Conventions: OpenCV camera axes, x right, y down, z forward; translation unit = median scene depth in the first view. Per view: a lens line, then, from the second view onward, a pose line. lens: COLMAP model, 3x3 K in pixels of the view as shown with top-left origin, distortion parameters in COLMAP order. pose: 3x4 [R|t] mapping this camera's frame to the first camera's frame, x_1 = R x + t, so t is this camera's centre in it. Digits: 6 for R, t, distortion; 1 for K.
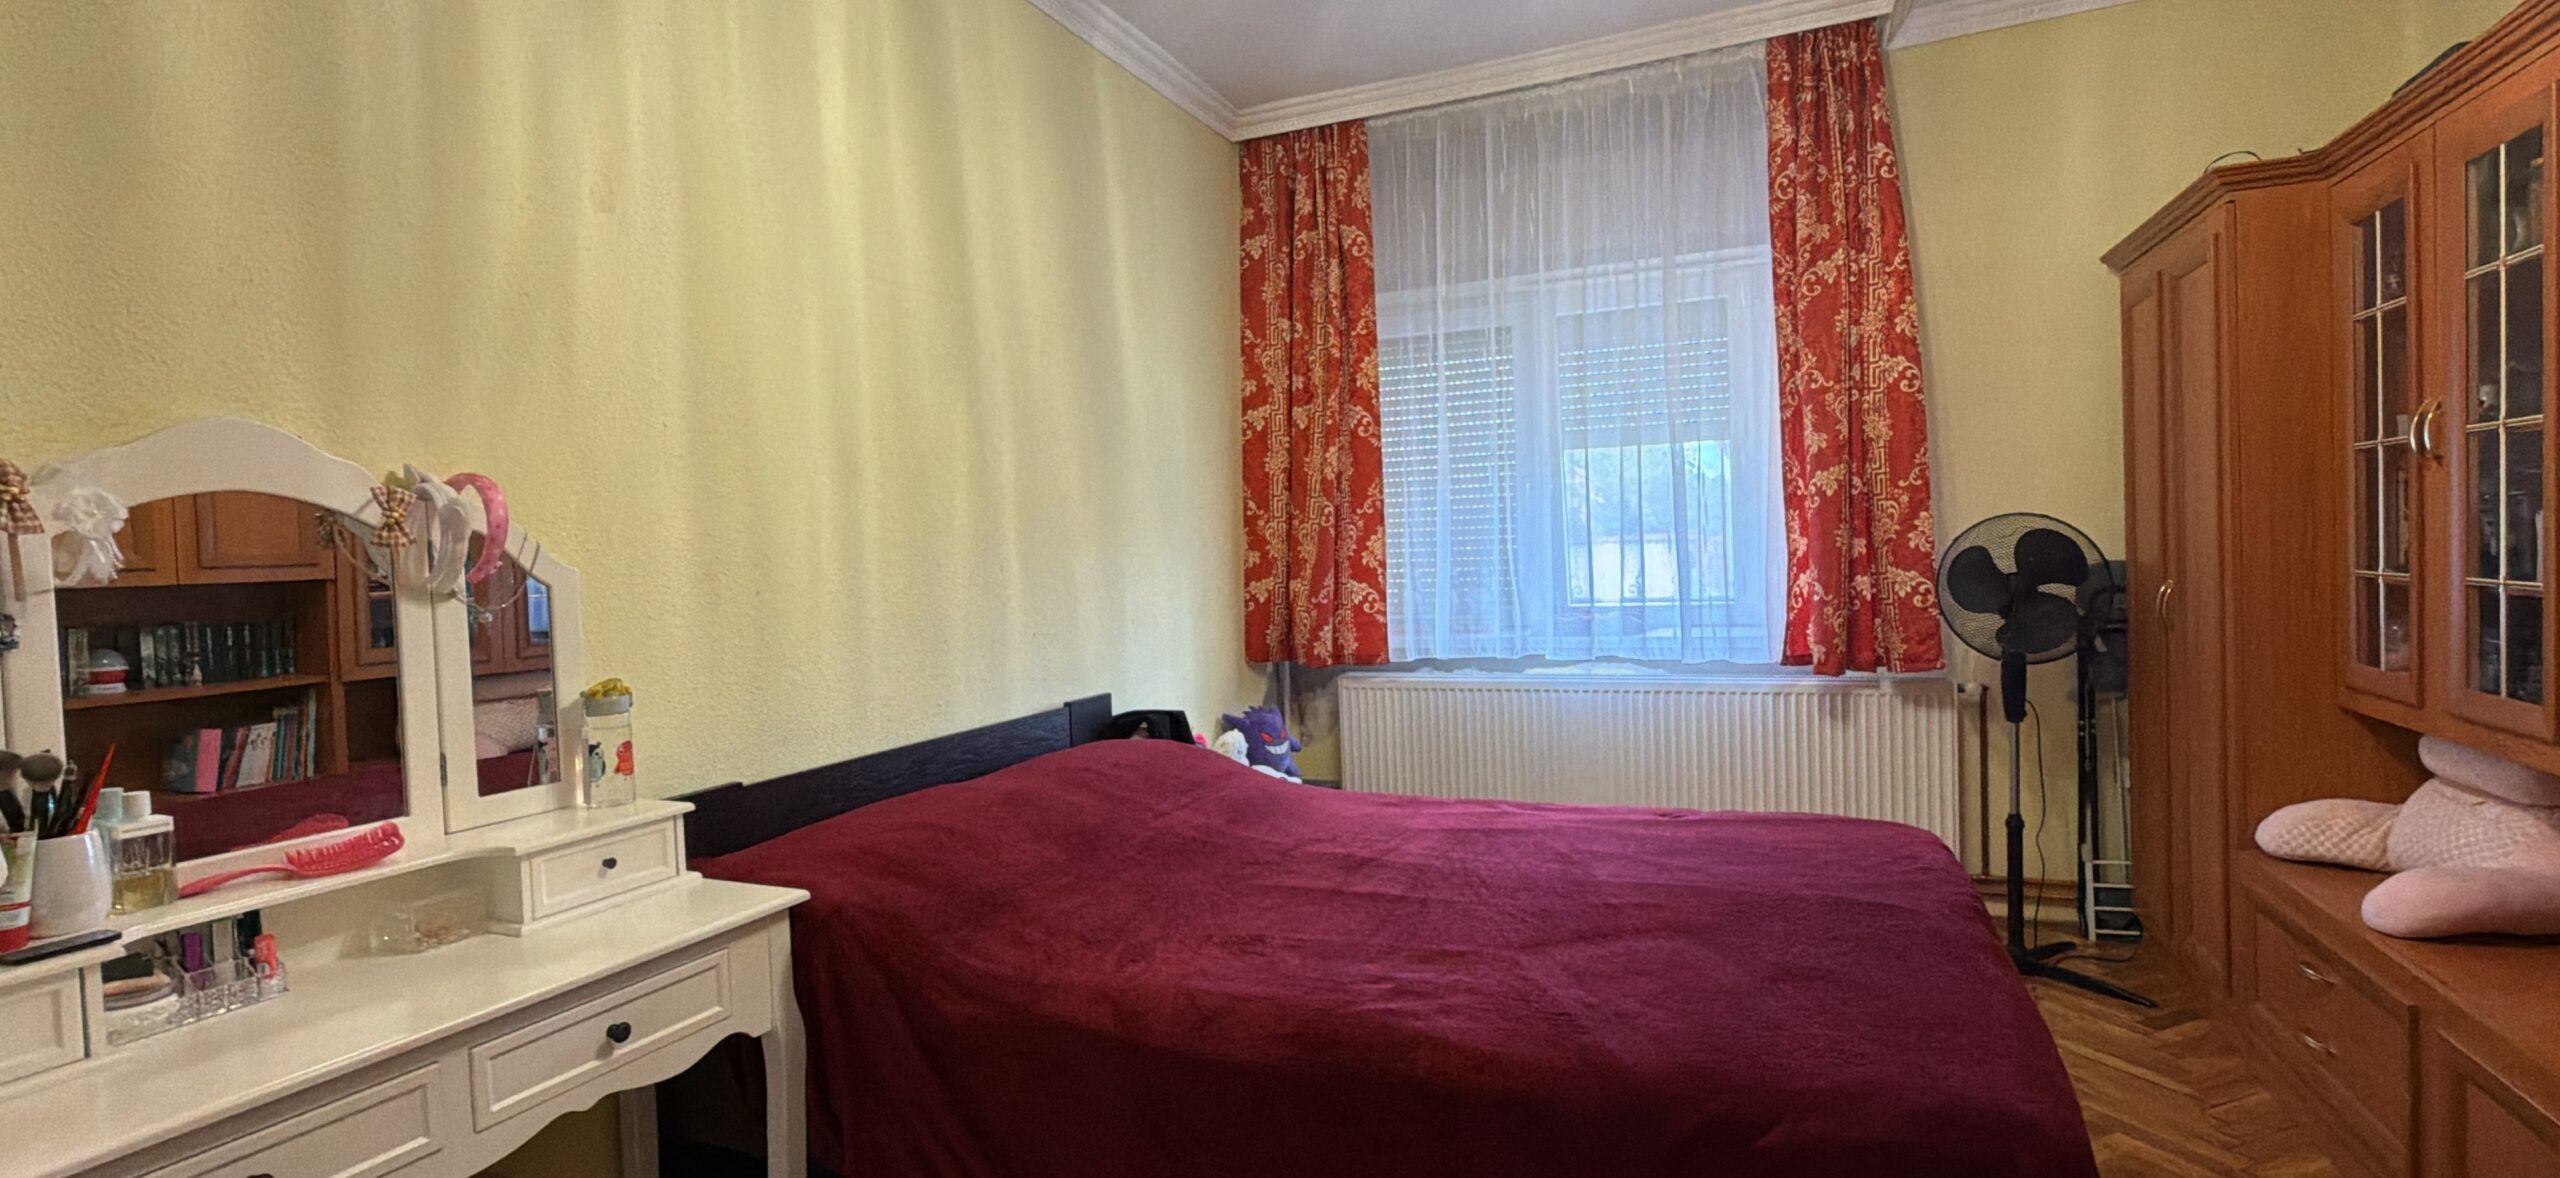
lens RADIAL K [[1170.6, 0, 1280.0], [0, 1170.6, 589.0], [0, 0, 1]] dist [0.001560, 0.000376]
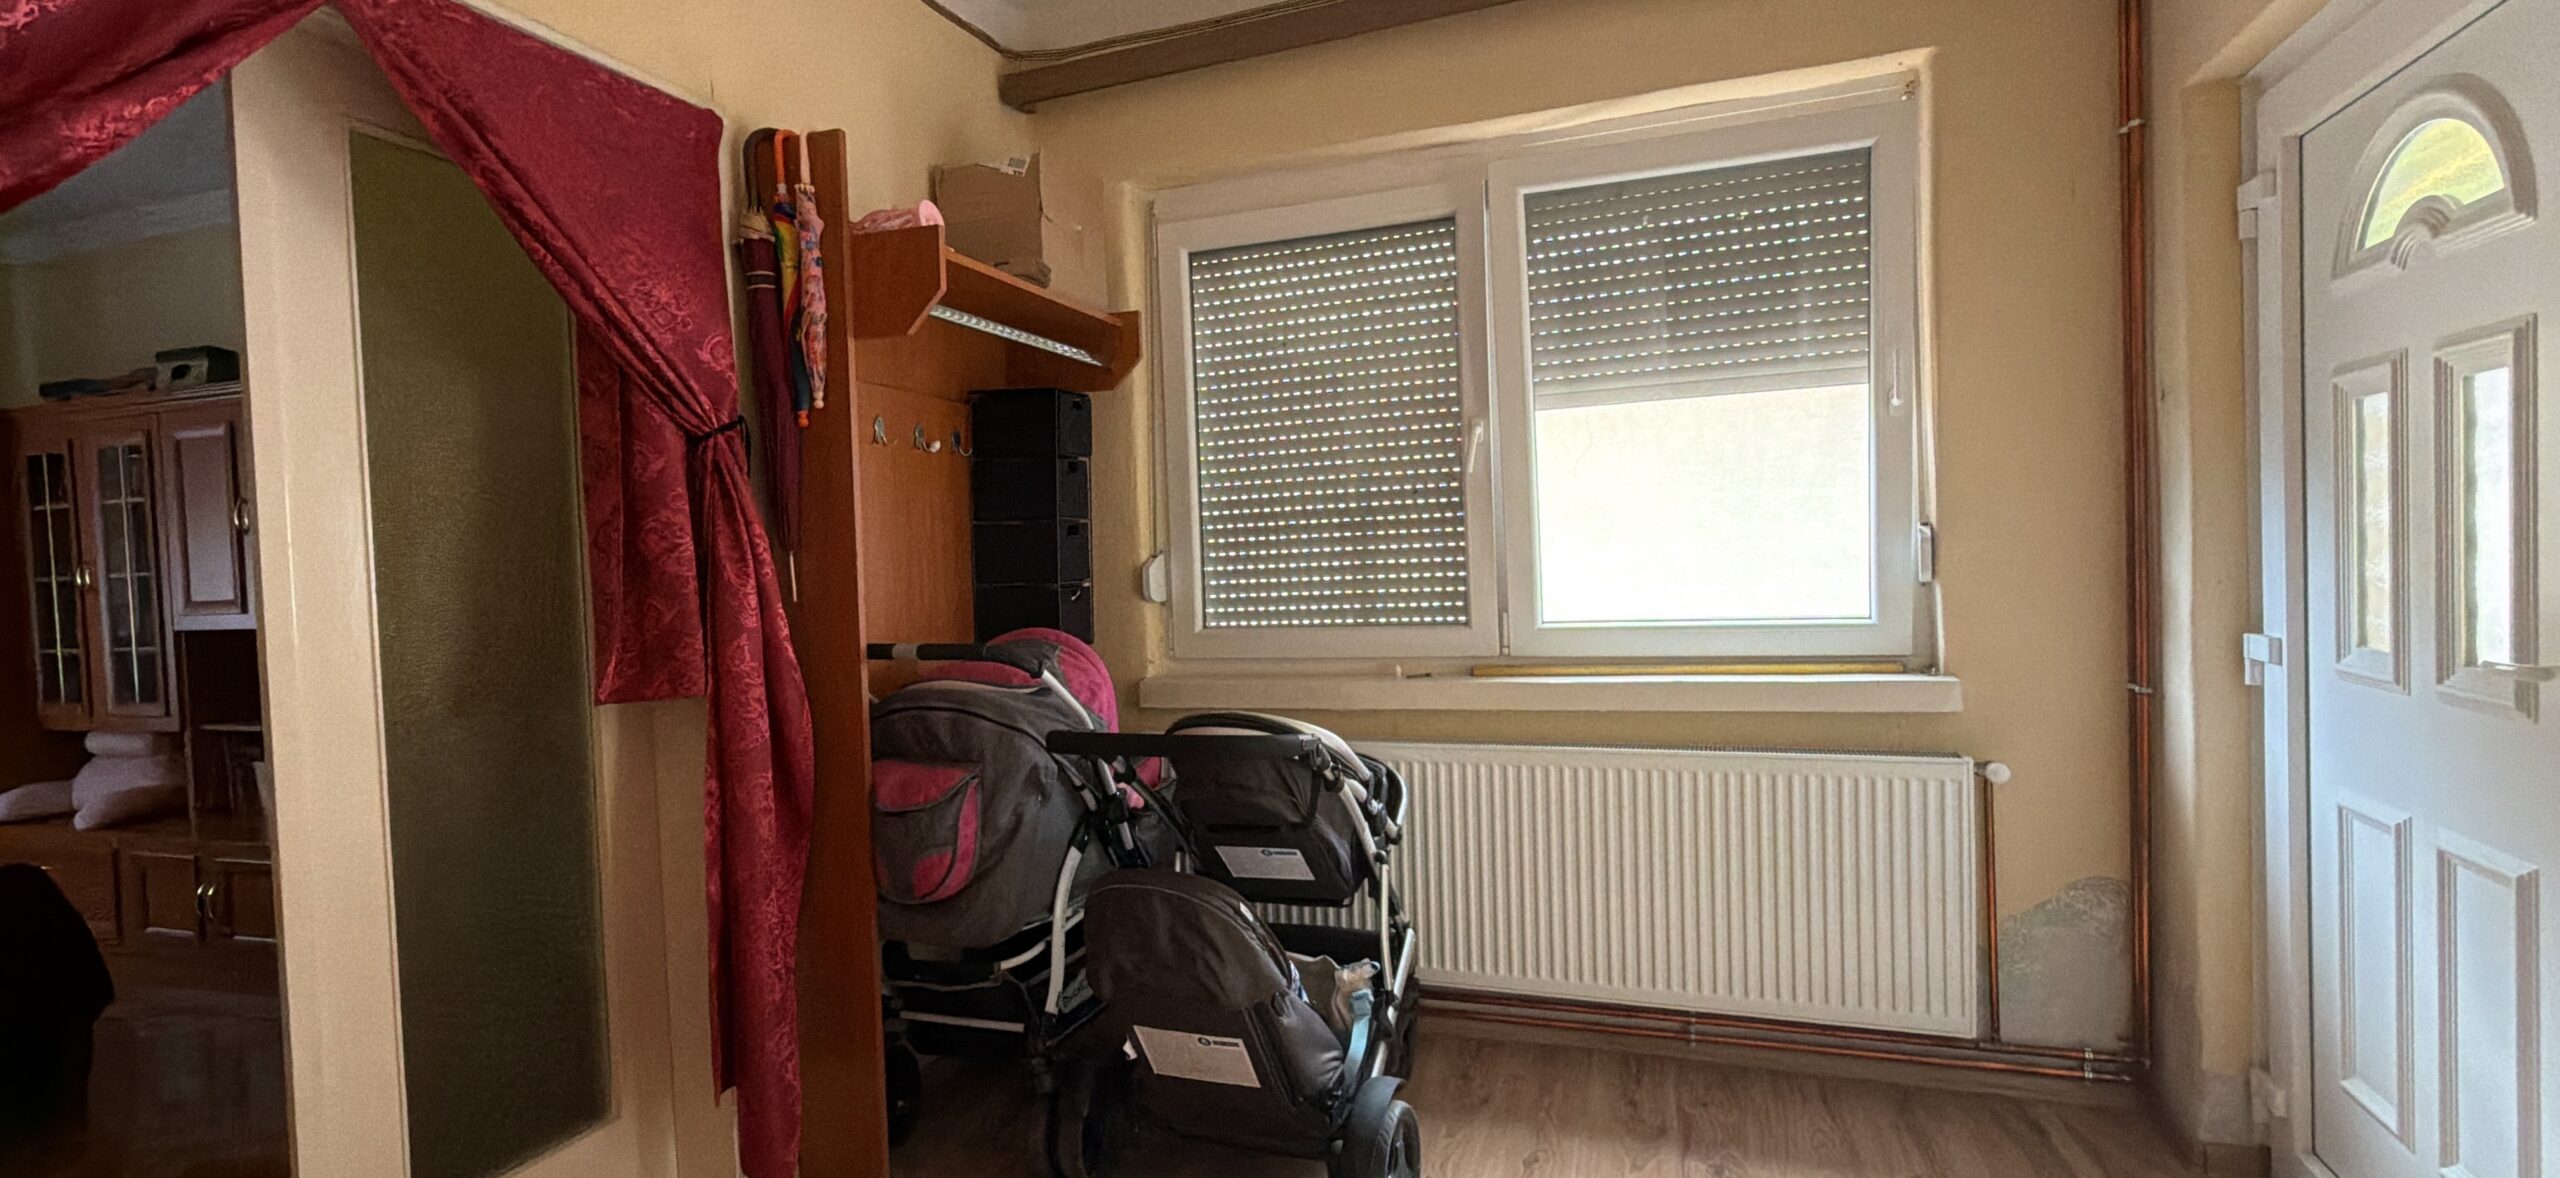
lens RADIAL K [[1170.6, 0, 1280.0], [0, 1170.6, 589.0], [0, 0, 1]] dist [0.001560, 0.000376]
pose [[-0.072409, 0.011407, 0.997310, -0.665733], [0.076837, 0.997027, -0.005825, 0.030975], [-0.994411, 0.076209, -0.073070, -0.498972]]
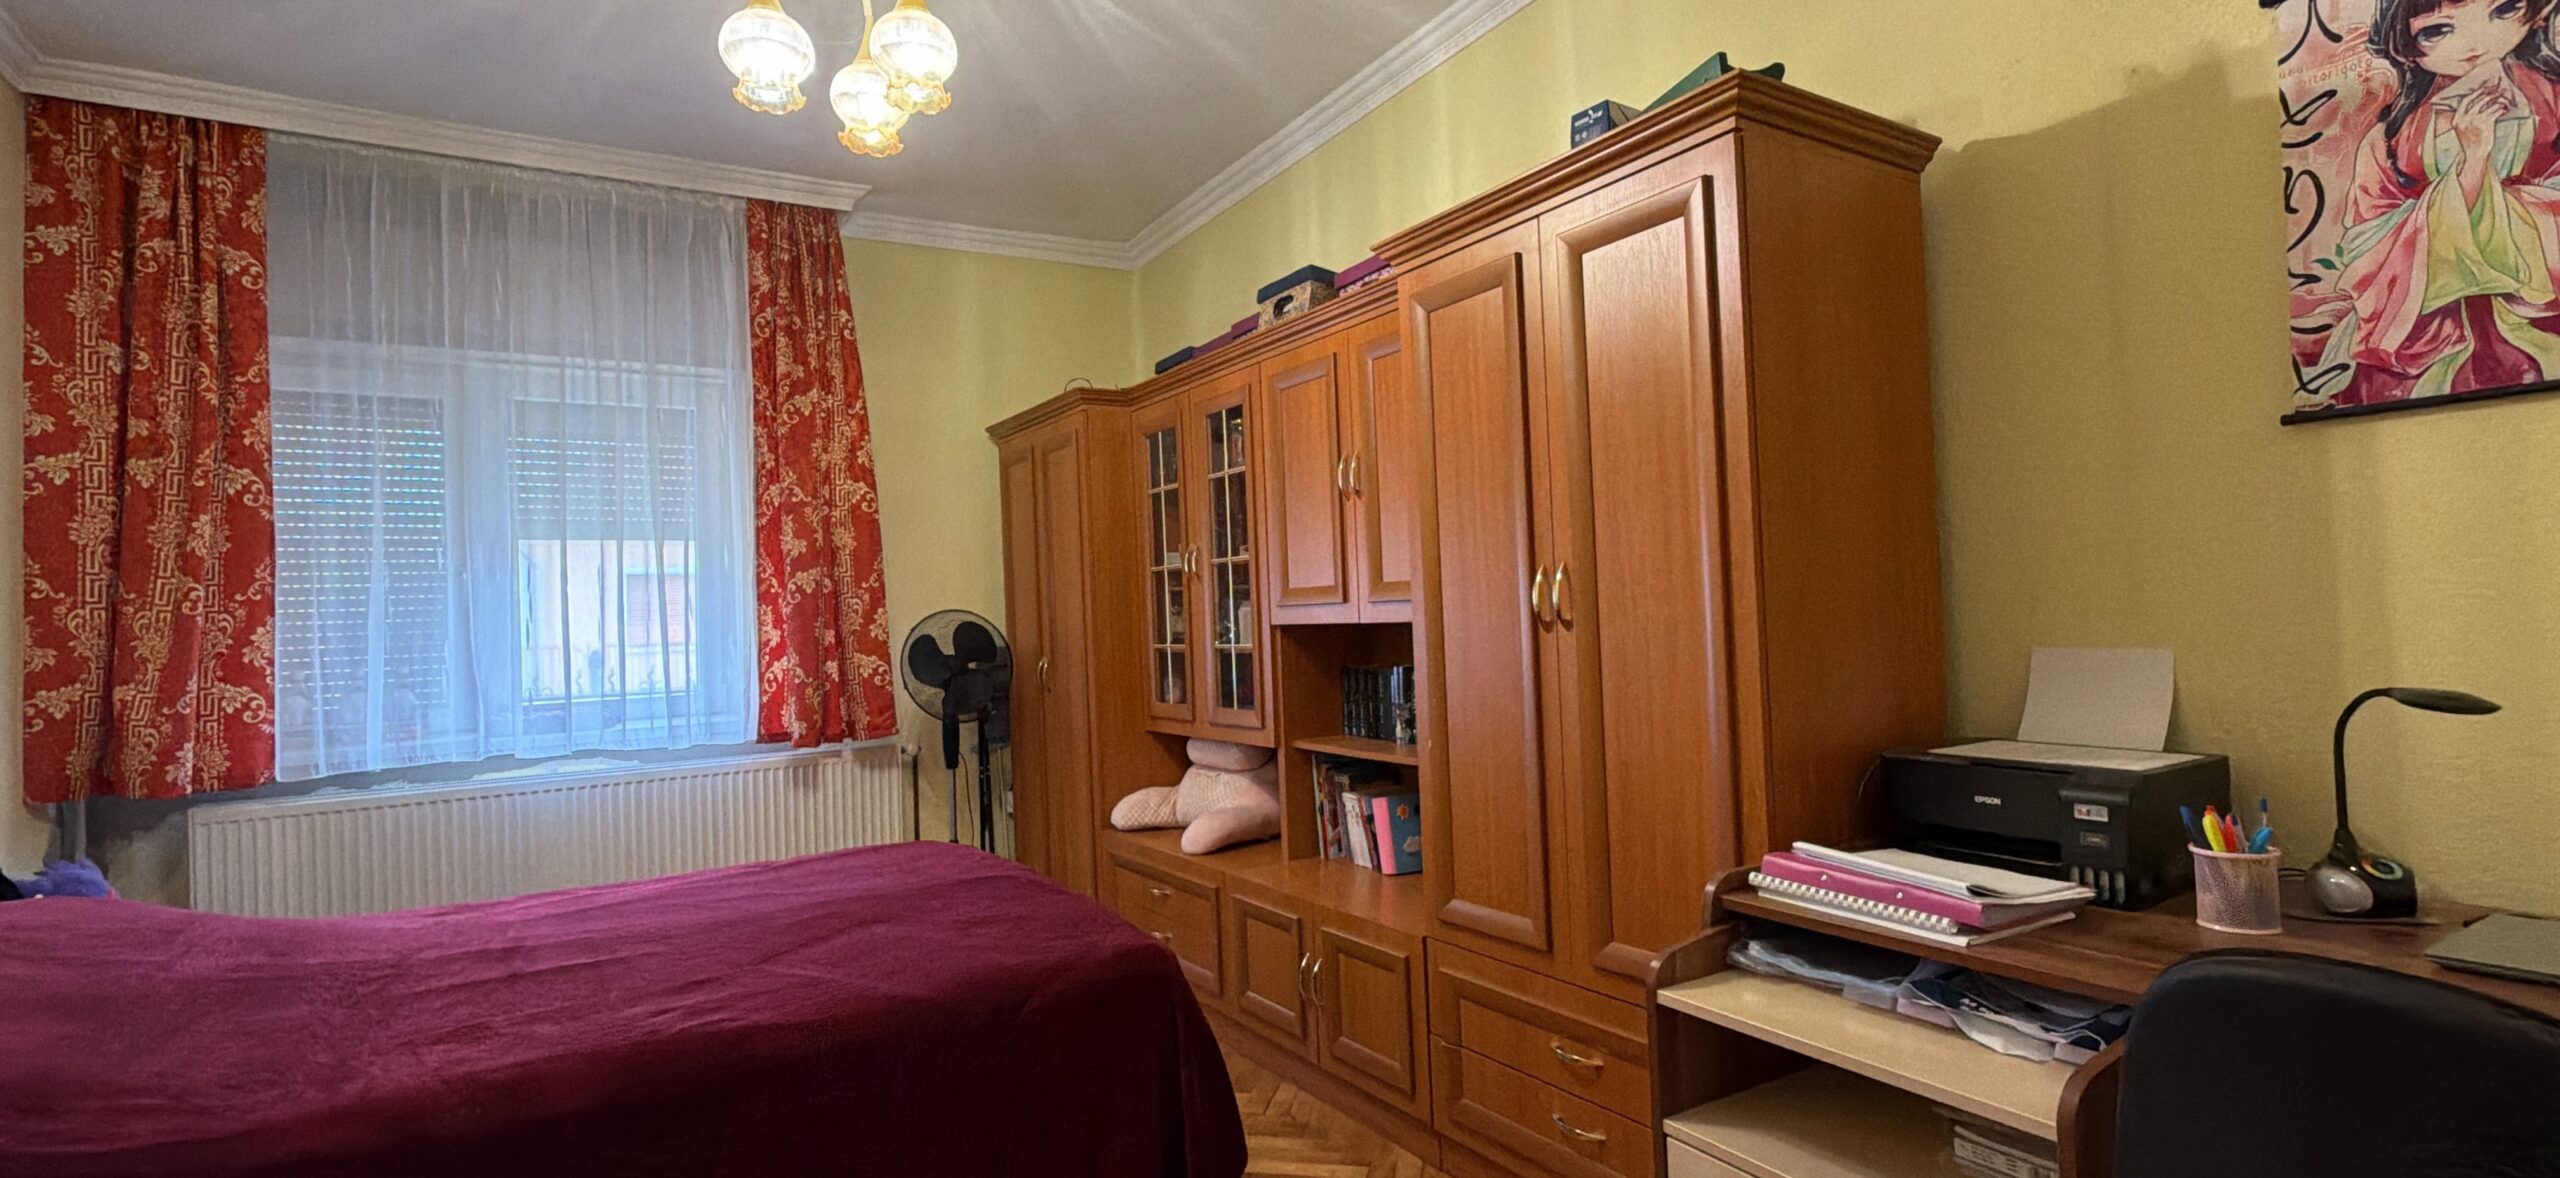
lens RADIAL K [[1170.6, 0, 1280.0], [0, 1170.6, 589.0], [0, 0, 1]] dist [0.001560, 0.000376]
pose [[0.564783, 0.034525, 0.824517, -0.223362], [0.046185, 0.996236, -0.073351, 0.023034], [-0.823946, 0.079507, 0.561063, -0.047207]]
